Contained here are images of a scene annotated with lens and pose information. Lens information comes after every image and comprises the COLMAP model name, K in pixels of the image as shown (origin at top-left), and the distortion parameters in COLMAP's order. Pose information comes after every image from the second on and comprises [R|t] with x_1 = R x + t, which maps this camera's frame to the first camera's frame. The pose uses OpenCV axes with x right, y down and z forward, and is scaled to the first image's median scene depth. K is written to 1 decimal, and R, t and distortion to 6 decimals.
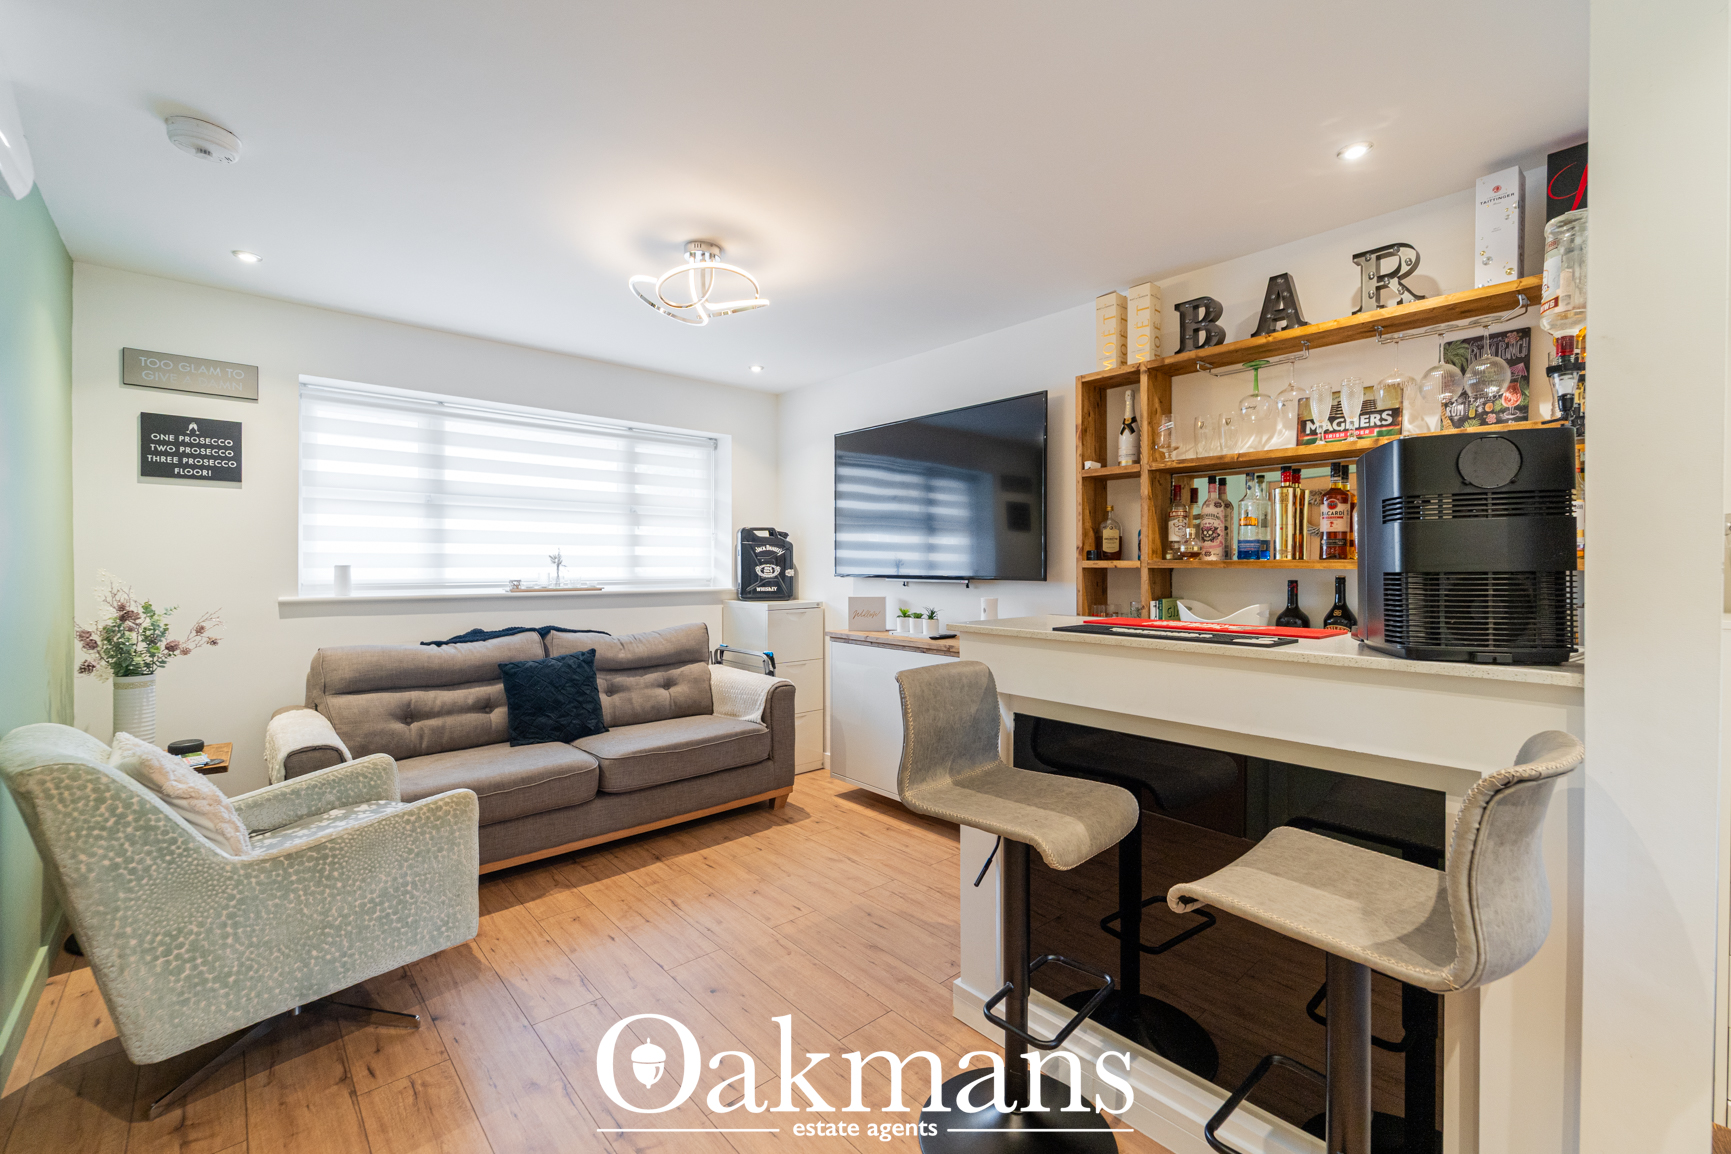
lens RADIAL K [[705.8, 0, 871.7], [0, 705.8, 571.1], [0, 0, 1]] dist [-0.000517, -0.000360]
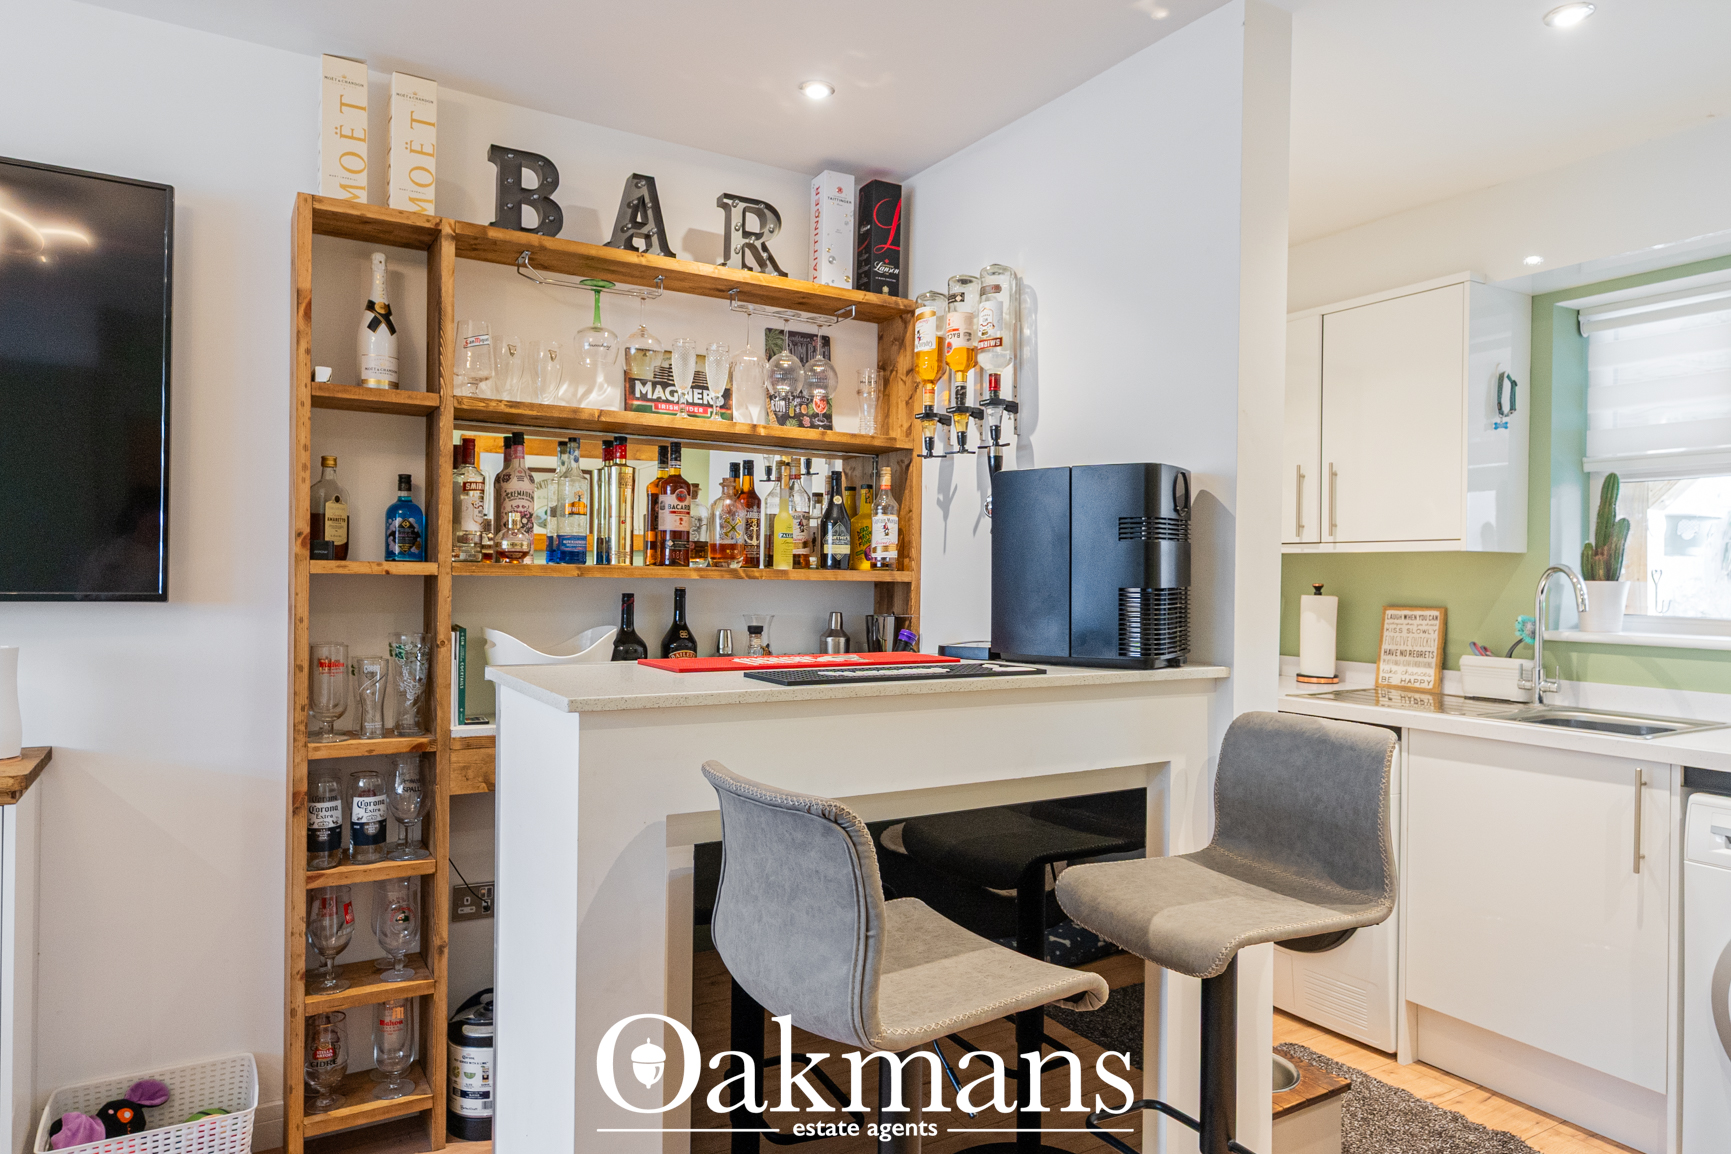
lens RADIAL K [[1074.3, 0, 867.2], [0, 1074.3, 570.9], [0, 0, 1]] dist [0.004303, -0.002219]
pose [[0.194566, 0.004088, 0.980881, -0.465854], [-0.007365, 0.999969, -0.002706, -0.009341], [-0.980862, -0.006698, 0.194590, 0.553867]]
